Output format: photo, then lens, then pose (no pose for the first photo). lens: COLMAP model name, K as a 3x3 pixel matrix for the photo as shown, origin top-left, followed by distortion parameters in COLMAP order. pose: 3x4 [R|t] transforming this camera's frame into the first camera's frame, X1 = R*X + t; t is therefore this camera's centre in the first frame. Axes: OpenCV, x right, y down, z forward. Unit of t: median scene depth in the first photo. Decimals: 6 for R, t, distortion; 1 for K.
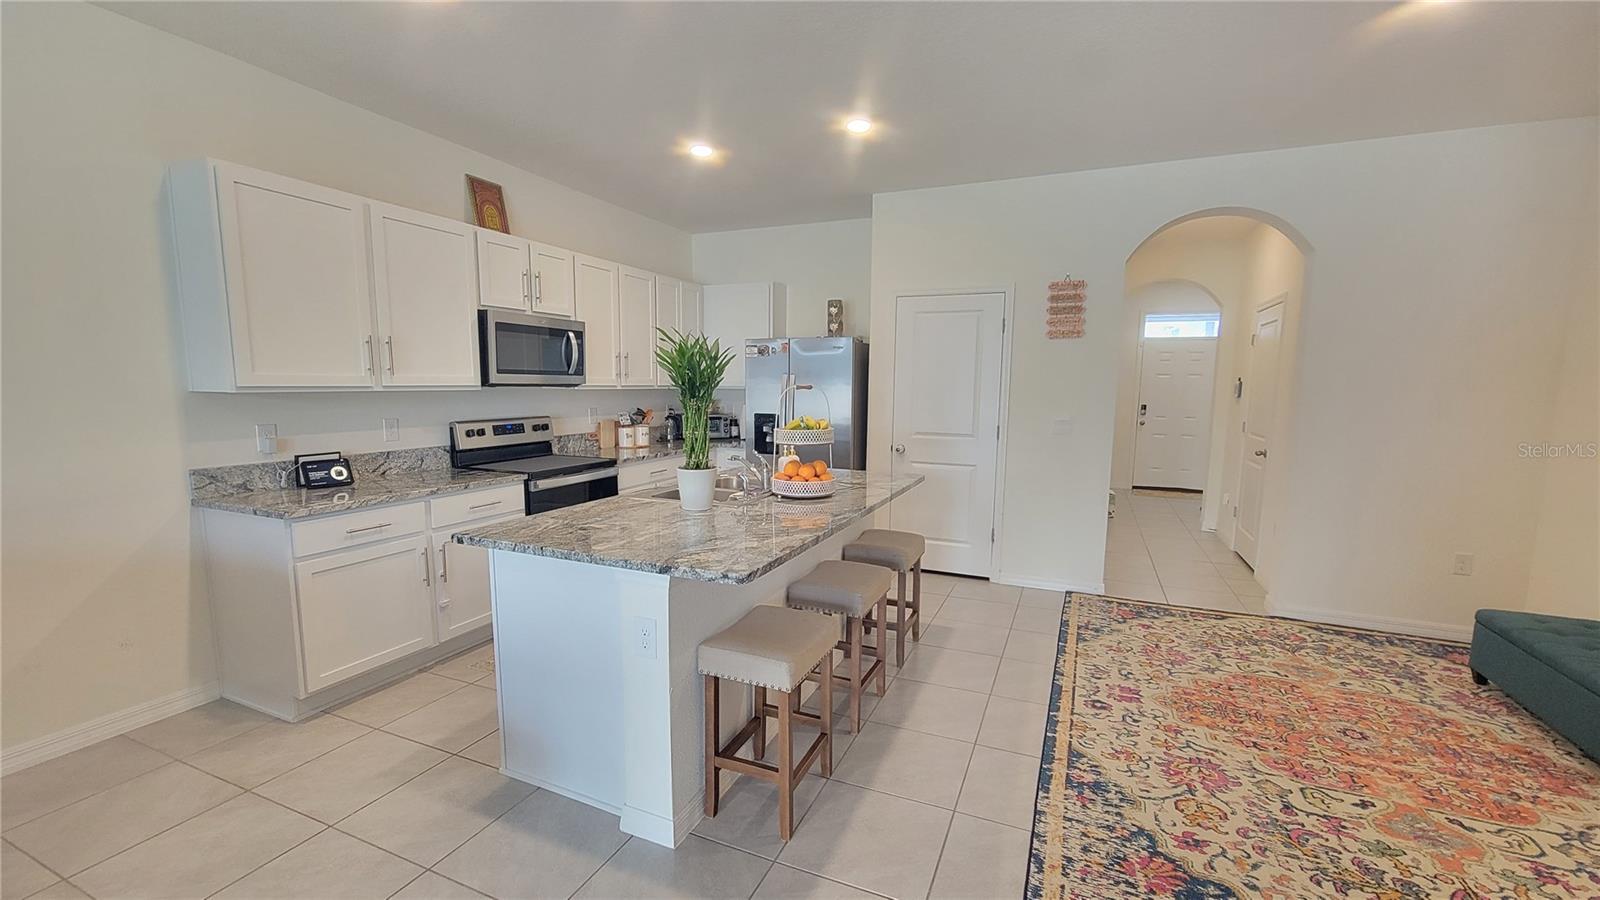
lens RADIAL K [[656.0, 0, 800.6], [0, 656.0, 464.0], [0, 0, 1]] dist [-0.005462, 0.000954]
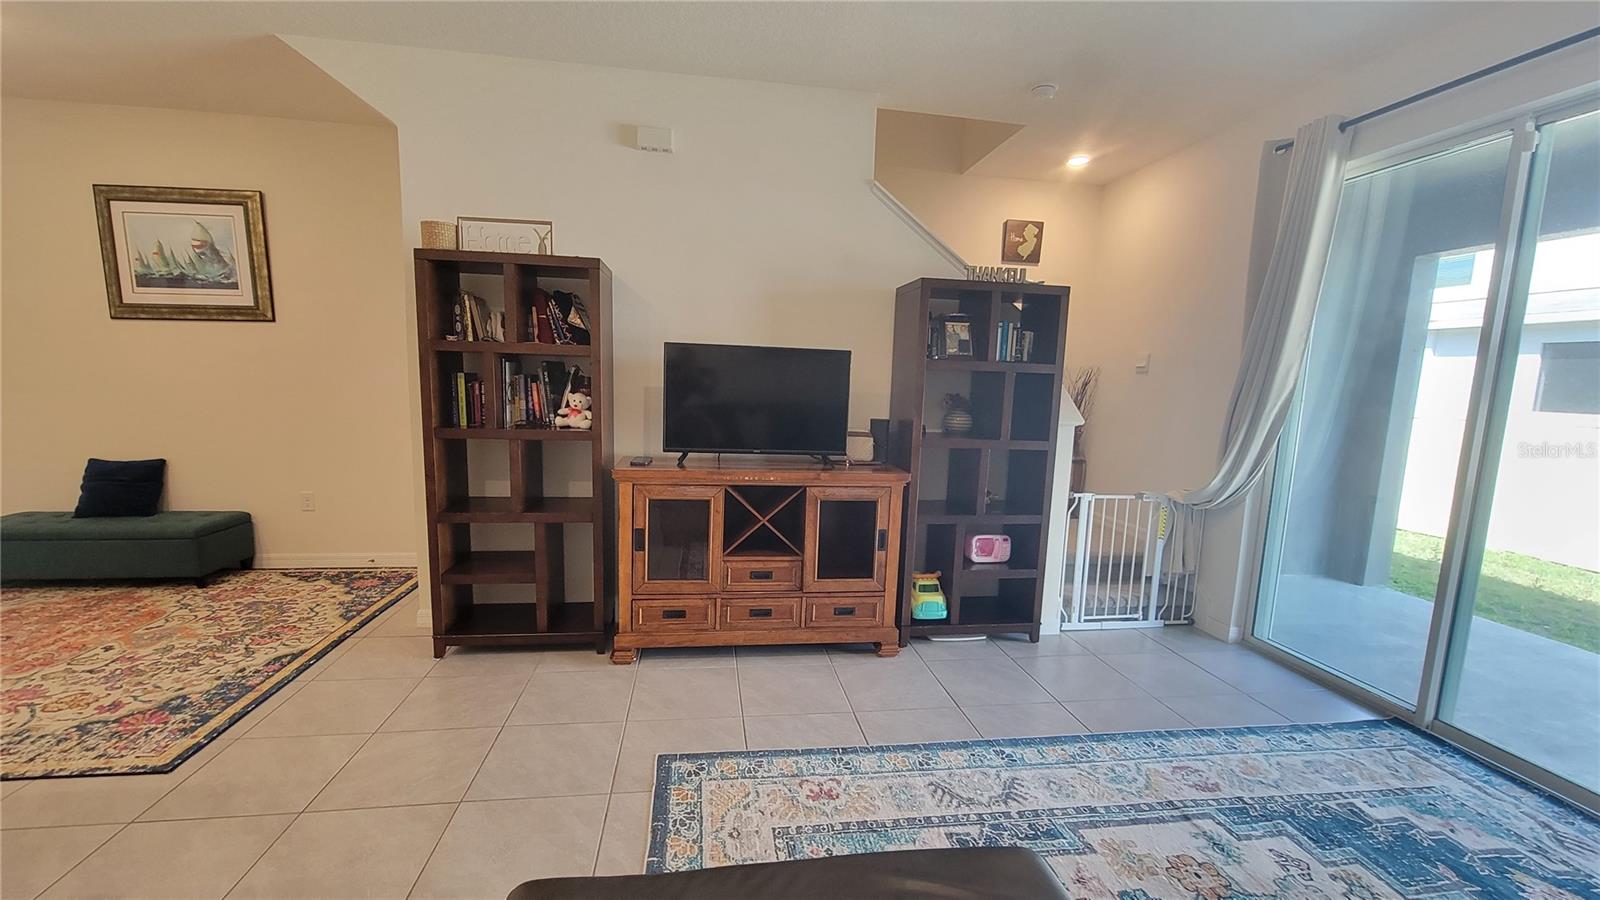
lens RADIAL K [[656.0, 0, 798.5], [0, 656.0, 463.4], [0, 0, 1]] dist [-0.005462, 0.000954]
pose [[-0.528366, -0.137252, 0.837849, -0.593310], [0.064368, 0.977530, 0.200726, -0.017321], [-0.846573, 0.159988, -0.507659, 0.259800]]
